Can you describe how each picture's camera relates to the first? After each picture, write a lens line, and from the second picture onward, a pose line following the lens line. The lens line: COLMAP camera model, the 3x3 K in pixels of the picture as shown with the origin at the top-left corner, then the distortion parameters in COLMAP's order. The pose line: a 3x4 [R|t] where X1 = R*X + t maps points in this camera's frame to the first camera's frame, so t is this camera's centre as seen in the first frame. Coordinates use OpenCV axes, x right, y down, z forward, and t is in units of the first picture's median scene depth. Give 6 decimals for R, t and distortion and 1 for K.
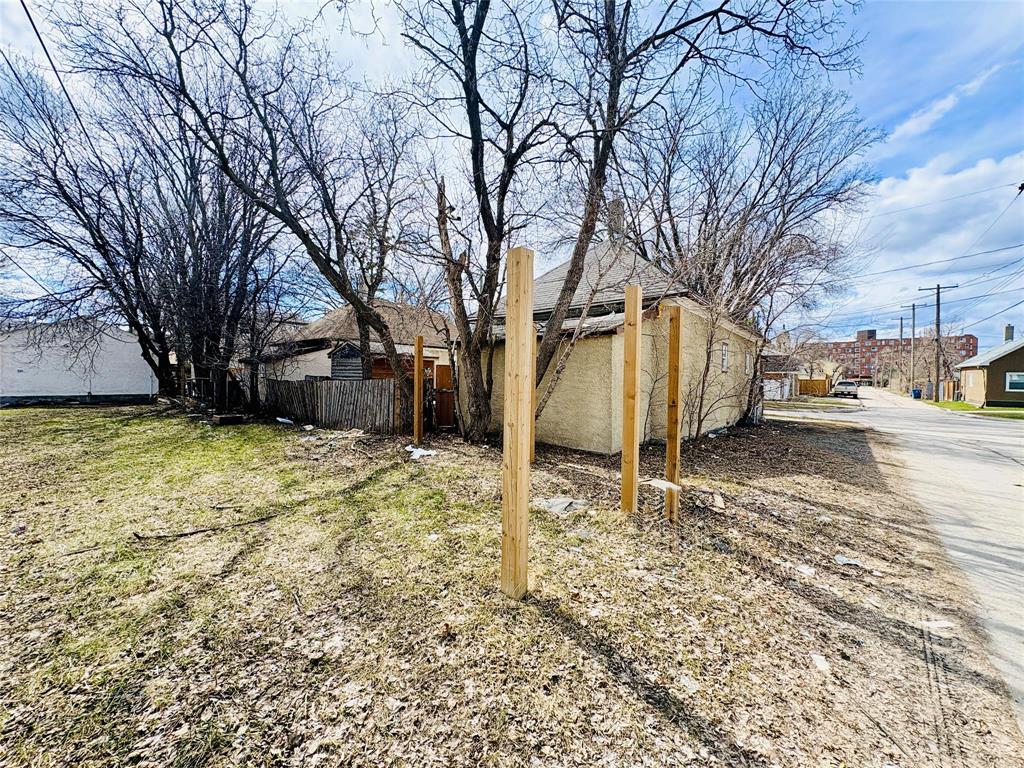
lens RADIAL K [[404.9, 0, 512.0], [0, 404.9, 384.0], [0, 0, 1]] dist [0.001509, 0.000093]
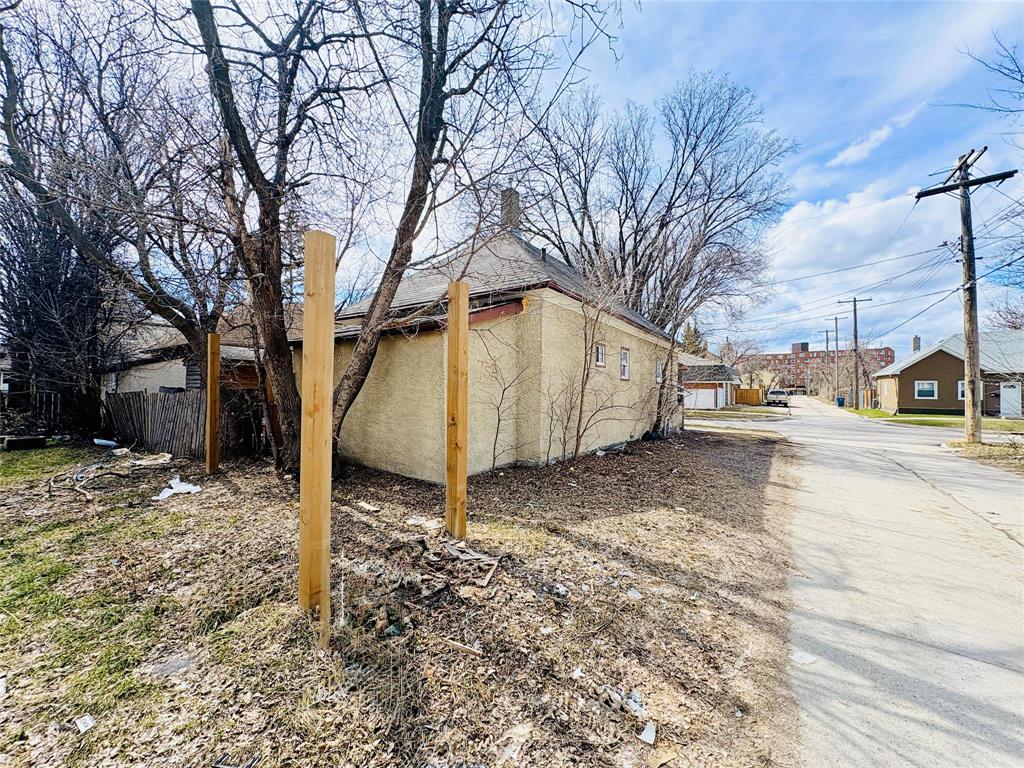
lens RADIAL K [[404.9, 0, 512.0], [0, 404.9, 384.0], [0, 0, 1]] dist [0.001509, 0.000093]
pose [[0.995483, -0.004964, 0.094811, 0.088284], [0.007657, 0.999577, -0.028061, 0.001240], [-0.094631, 0.028661, 0.995100, 0.060891]]
